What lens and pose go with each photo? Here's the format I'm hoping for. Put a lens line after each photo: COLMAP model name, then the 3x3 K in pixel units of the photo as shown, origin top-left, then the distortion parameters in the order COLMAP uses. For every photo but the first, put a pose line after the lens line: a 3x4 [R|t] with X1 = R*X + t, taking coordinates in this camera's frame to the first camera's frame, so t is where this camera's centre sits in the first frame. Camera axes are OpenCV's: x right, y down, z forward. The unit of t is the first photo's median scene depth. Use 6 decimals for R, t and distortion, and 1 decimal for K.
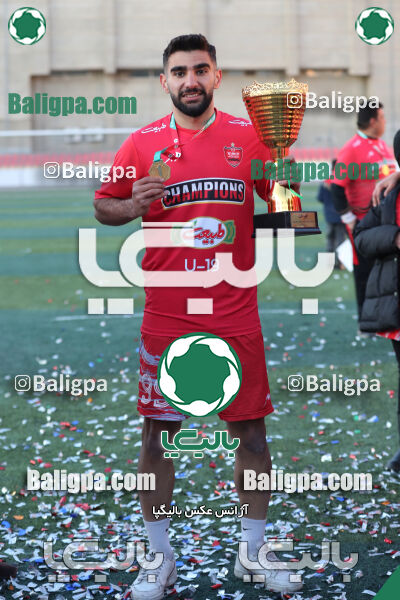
lens RADIAL K [[1920.1, 0, 195.3], [0, 1920.1, 297.2], [0, 0, 1]] dist [-0.240441, 0.000000]
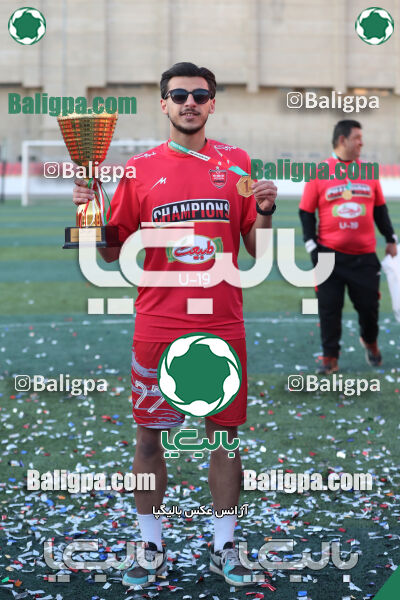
lens RADIAL K [[1920.1, 0, 203.7], [0, 1920.1, 302.2], [0, 0, 1]] dist [-0.240441, 0.000000]
pose [[0.999385, 0.026056, -0.023488, 0.012903], [-0.026080, 0.999660, -0.000725, -0.000683], [0.023461, 0.001337, 0.999724, -0.107292]]
